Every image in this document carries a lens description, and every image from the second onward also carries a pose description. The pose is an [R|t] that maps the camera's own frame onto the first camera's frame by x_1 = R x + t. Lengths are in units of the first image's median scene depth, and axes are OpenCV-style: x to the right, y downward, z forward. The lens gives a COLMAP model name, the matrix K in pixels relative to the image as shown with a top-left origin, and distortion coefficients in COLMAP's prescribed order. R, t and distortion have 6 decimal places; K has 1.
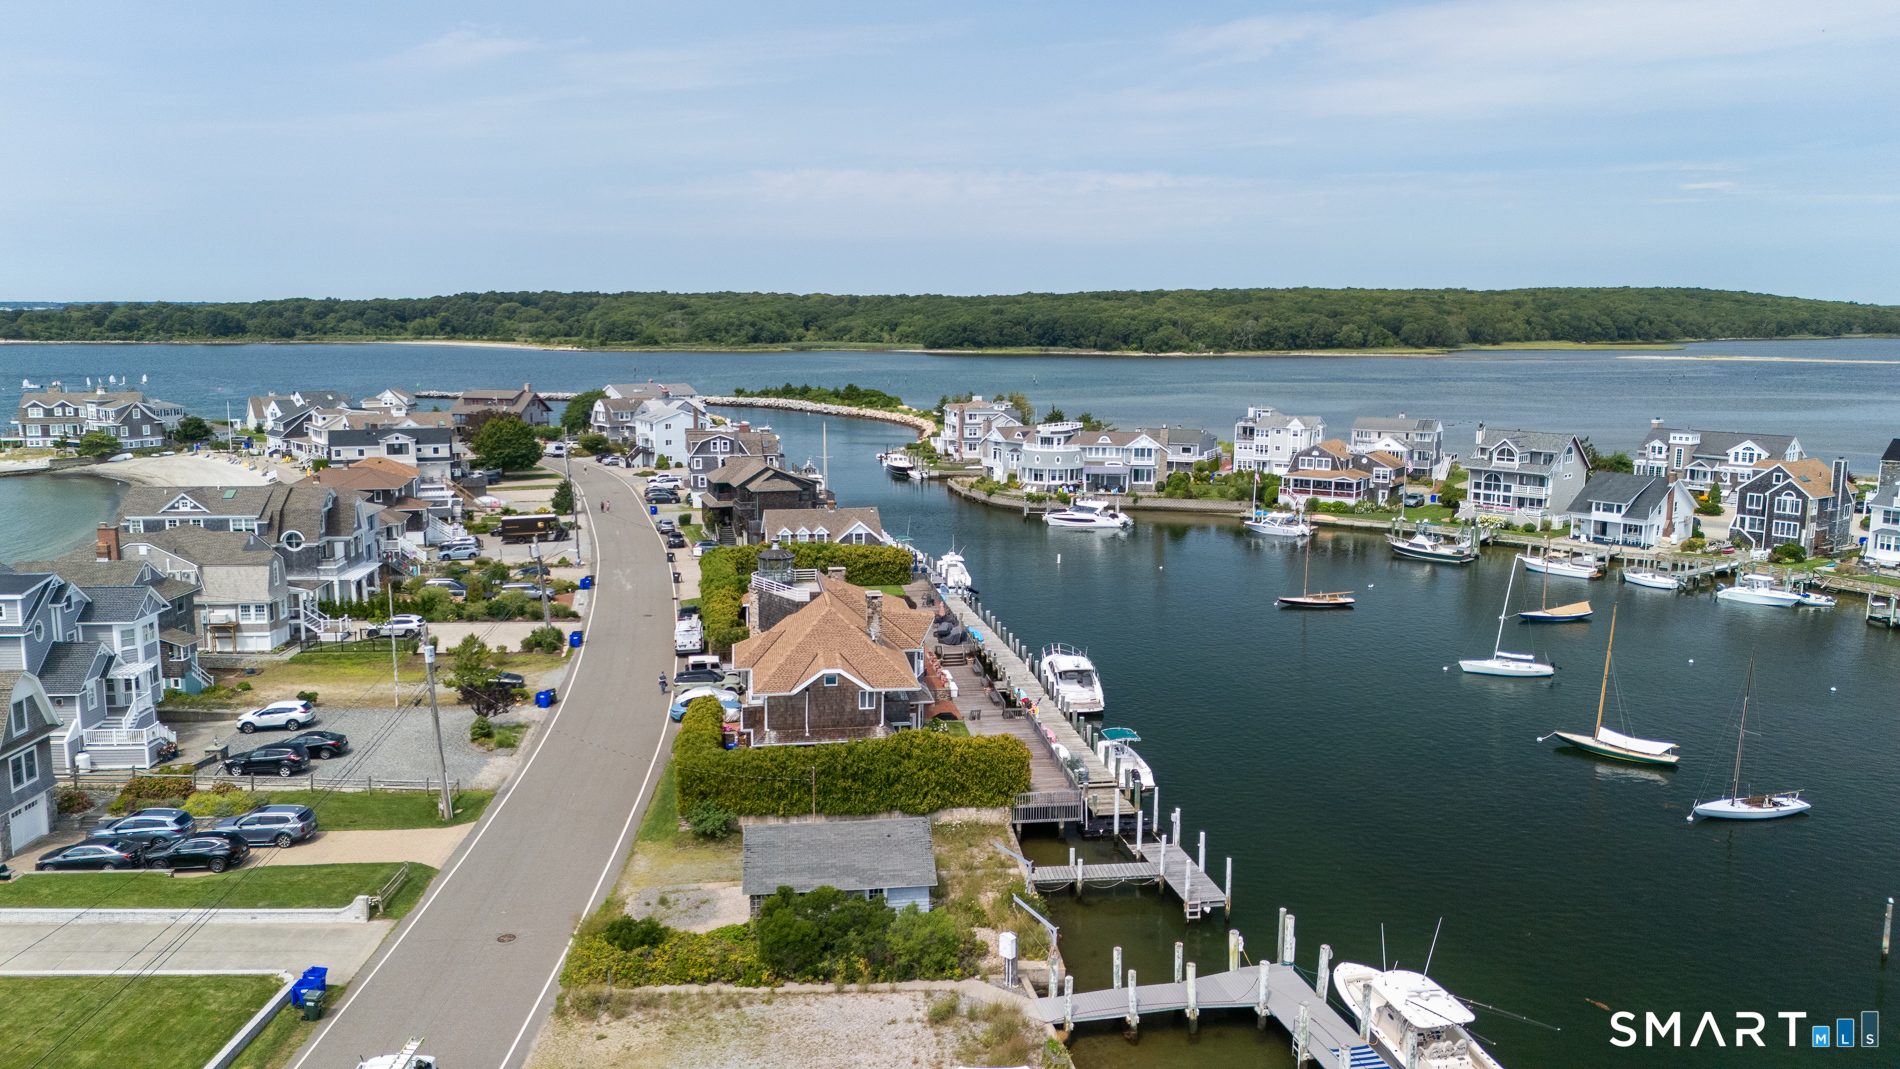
lens RADIAL K [[1378.2, 0, 948.4], [0, 1378.2, 542.1], [0, 0, 1]] dist [0.101390, -0.122193]
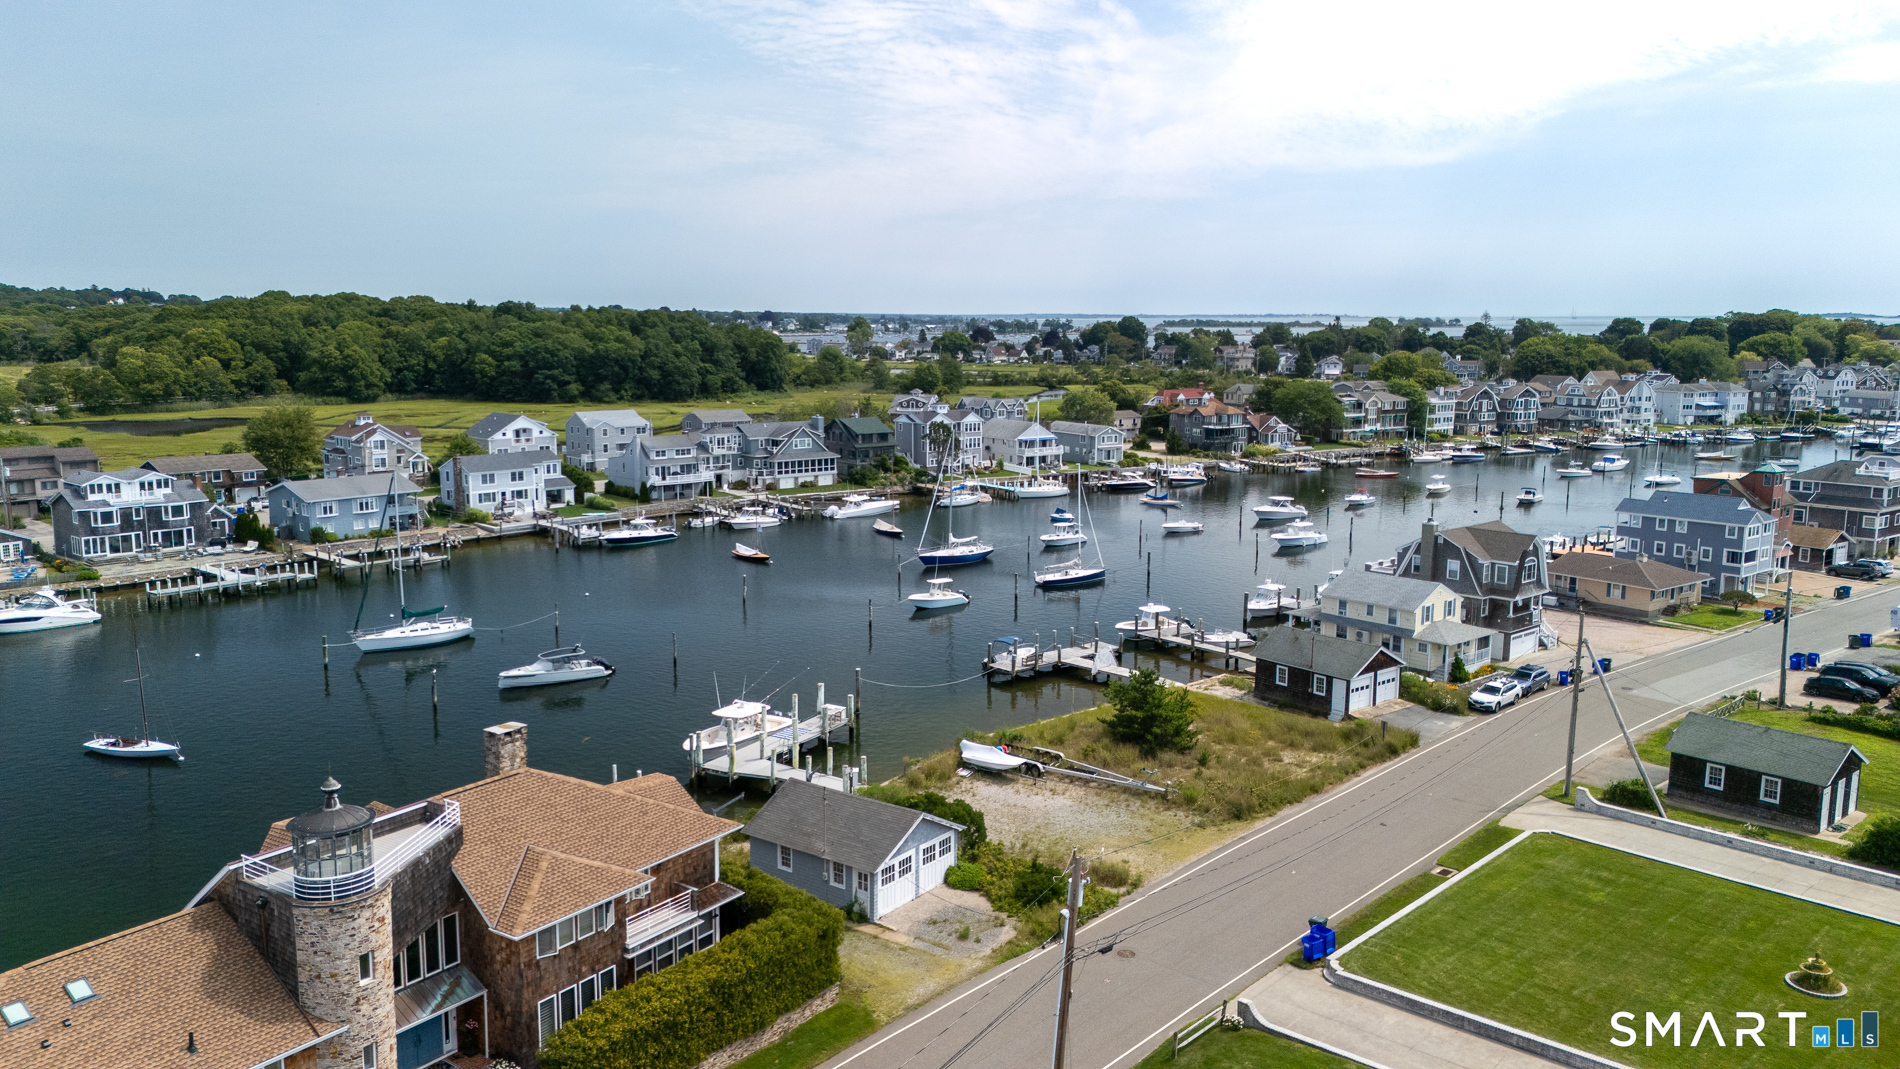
lens RADIAL K [[1378.2, 0, 945.1], [0, 1378.2, 551.3], [0, 0, 1]] dist [0.101390, -0.122193]
pose [[-0.719683, -0.120918, 0.683692, -0.317009], [0.108475, 0.953043, 0.282740, -0.101770], [-0.685777, 0.277647, -0.672772, 0.615092]]
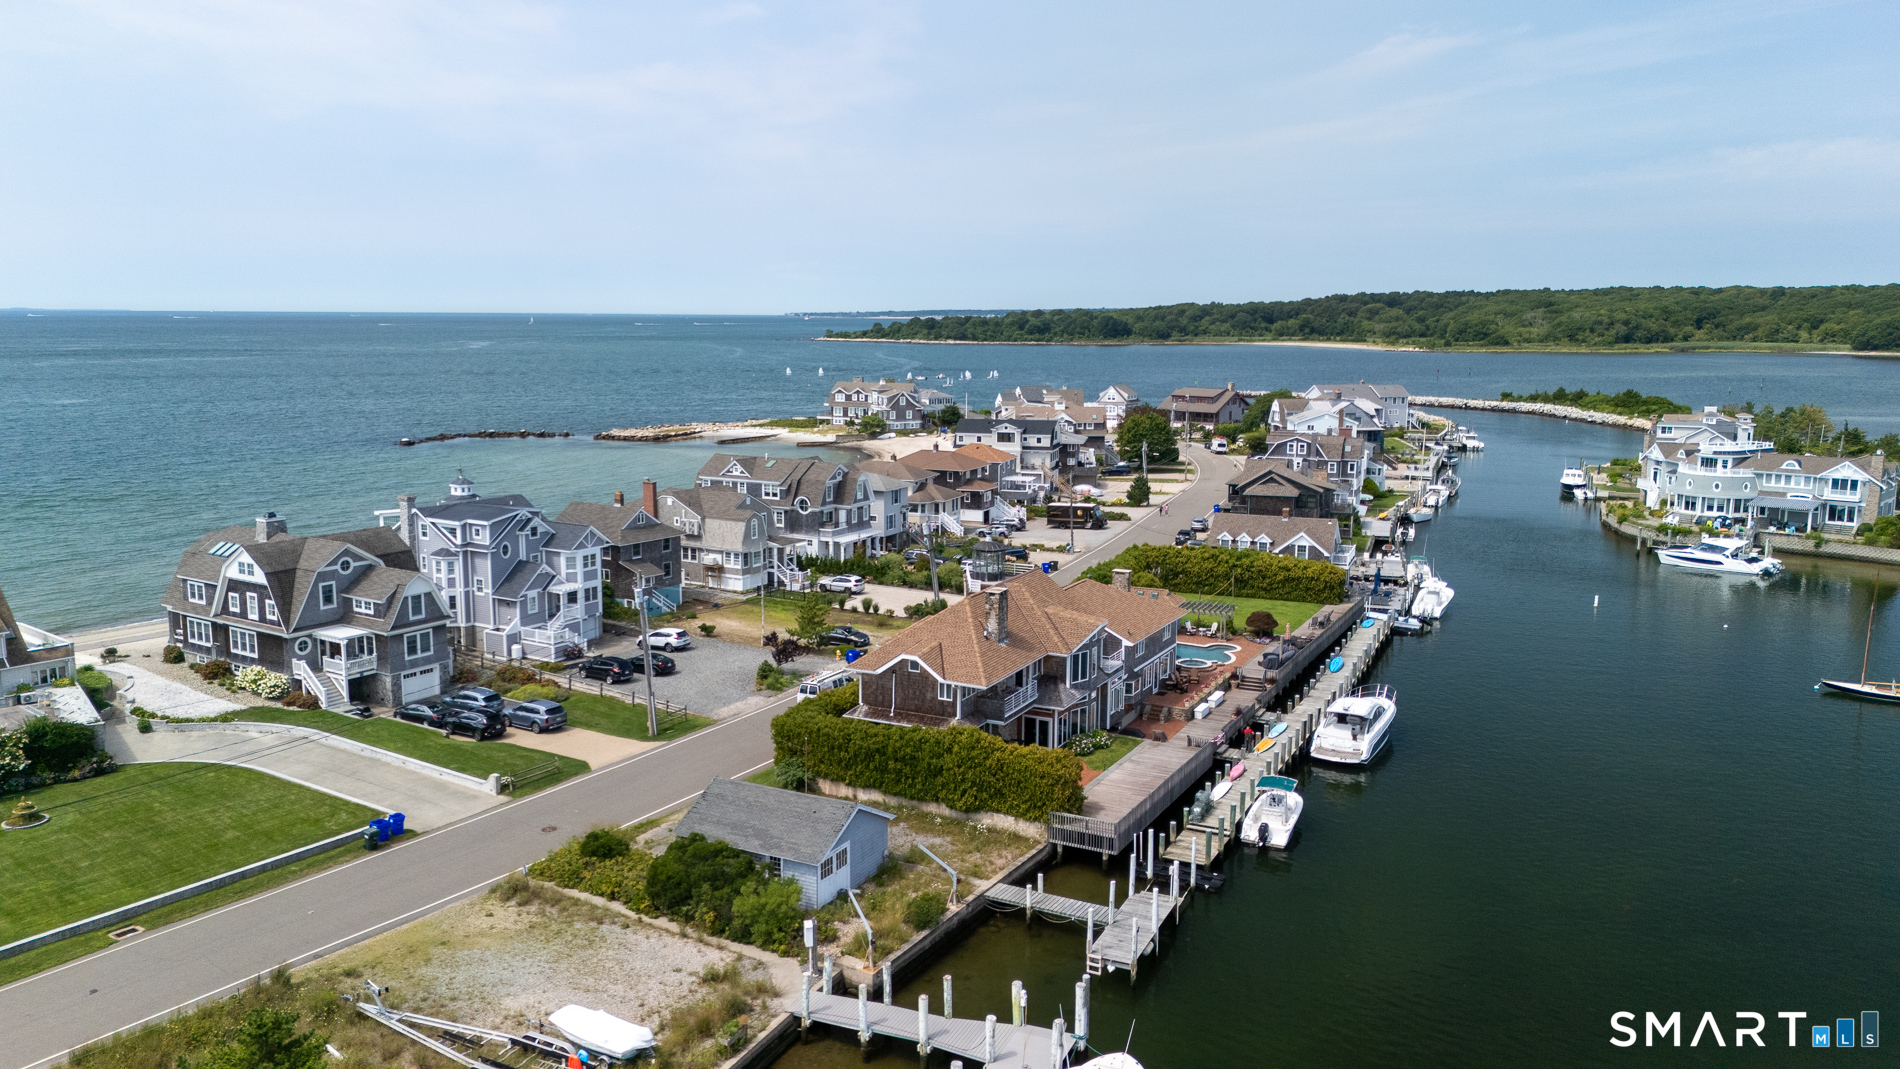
lens RADIAL K [[1378.2, 0, 946.5], [0, 1378.2, 538.1], [0, 0, 1]] dist [0.101390, -0.122193]
pose [[0.813830, 0.089663, -0.574144, 0.233757], [-0.091555, 0.995469, 0.025684, -0.010868], [0.573845, 0.031663, 0.818351, 0.074999]]
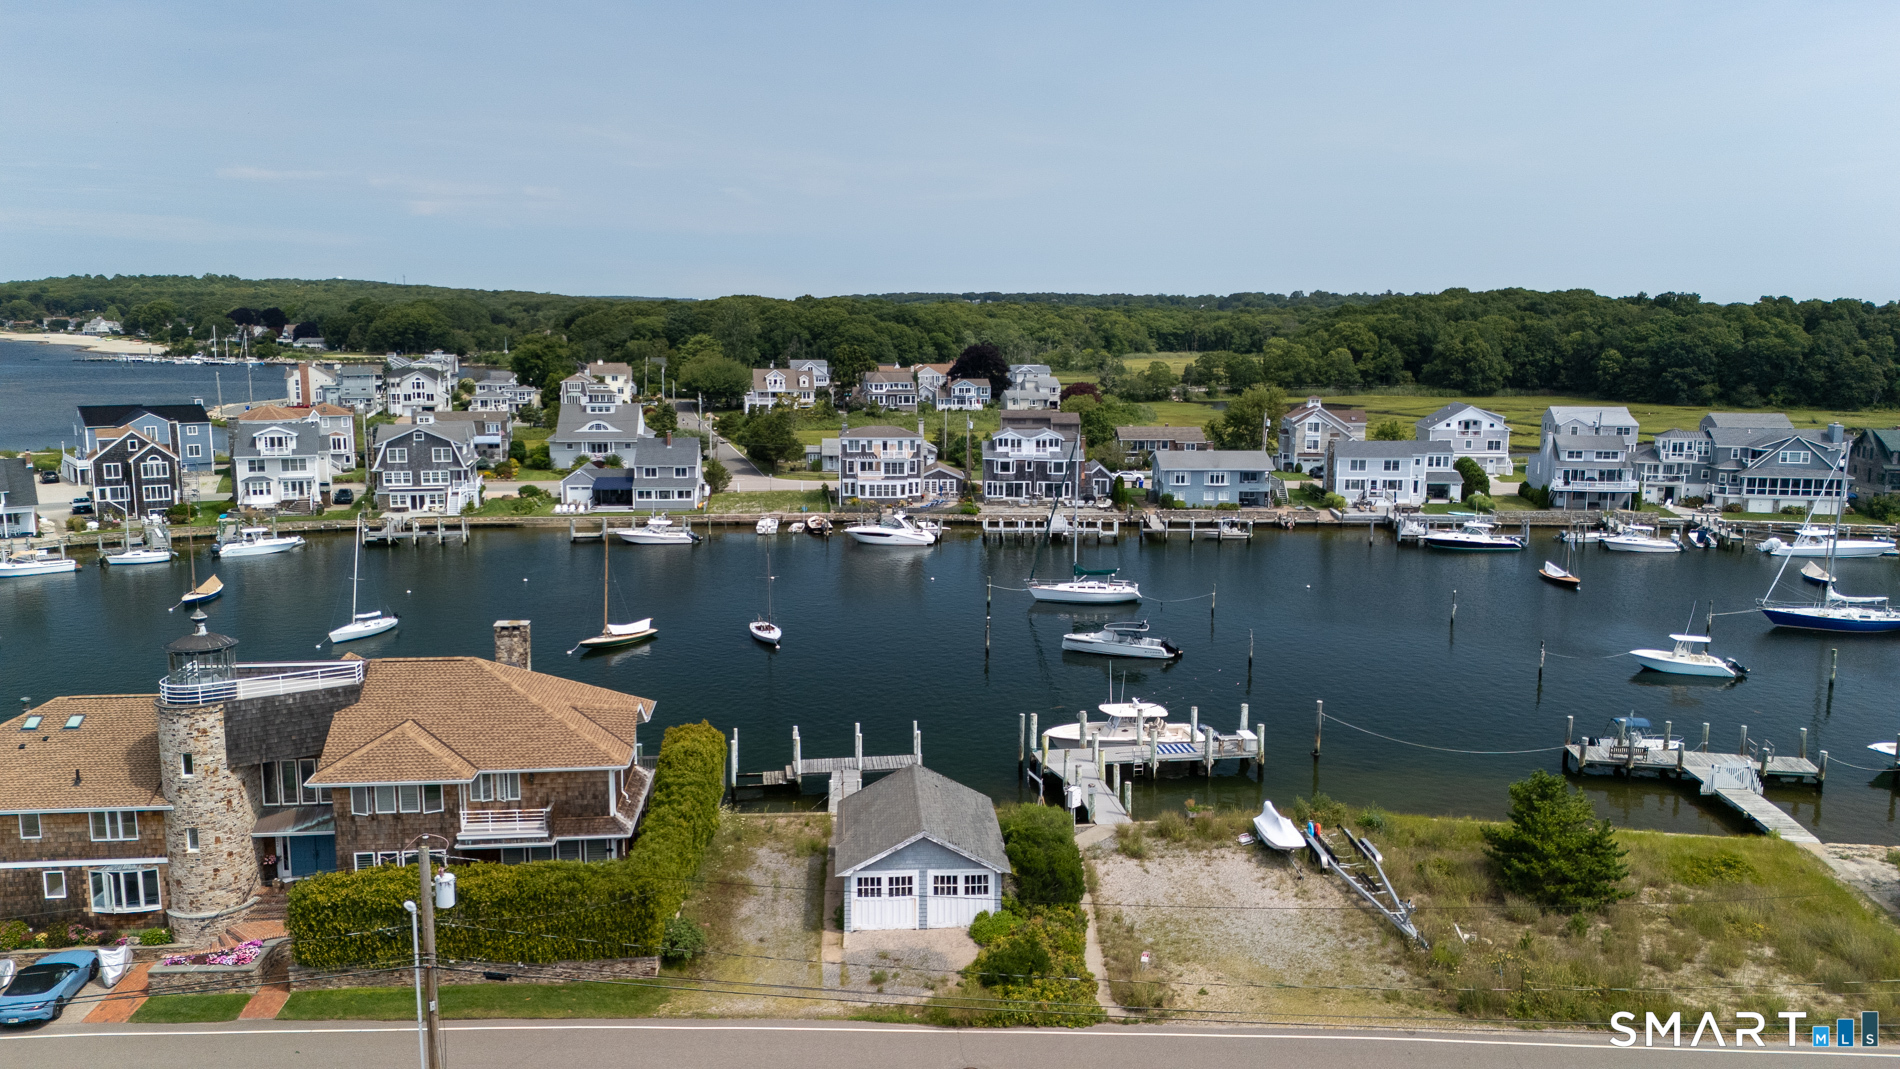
lens RADIAL K [[1378.2, 0, 949.1], [0, 1378.2, 535.9], [0, 0, 1]] dist [0.101390, -0.122193]
pose [[0.054443, -0.161475, 0.985374, -0.370336], [0.156811, 0.975975, 0.151271, -0.040802], [-0.986127, 0.146282, 0.078456, 0.336360]]
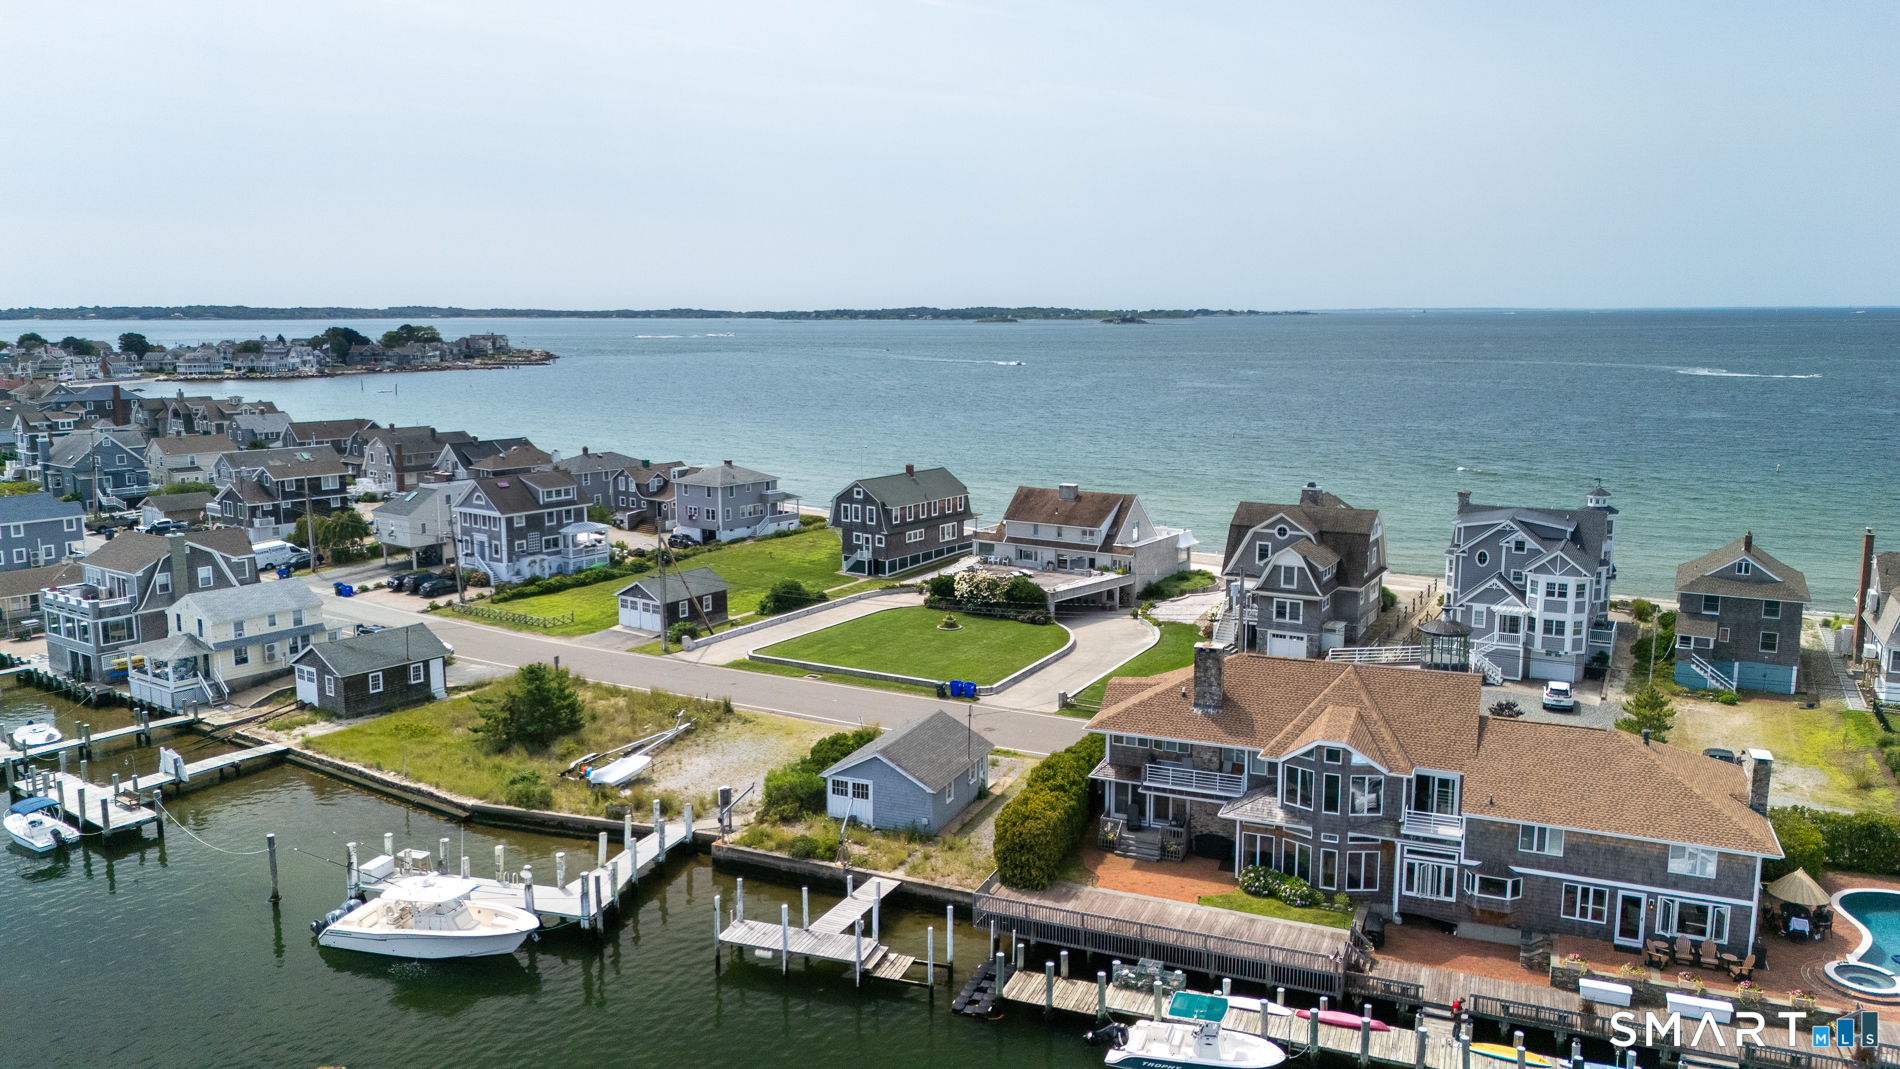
lens RADIAL K [[1378.2, 0, 956.3], [0, 1378.2, 531.0], [0, 0, 1]] dist [0.101390, -0.122193]
pose [[-0.505401, 0.132304, -0.852681, 0.346586], [-0.138392, 0.962955, 0.231442, -0.096144], [0.851714, 0.234975, -0.468369, 0.596020]]
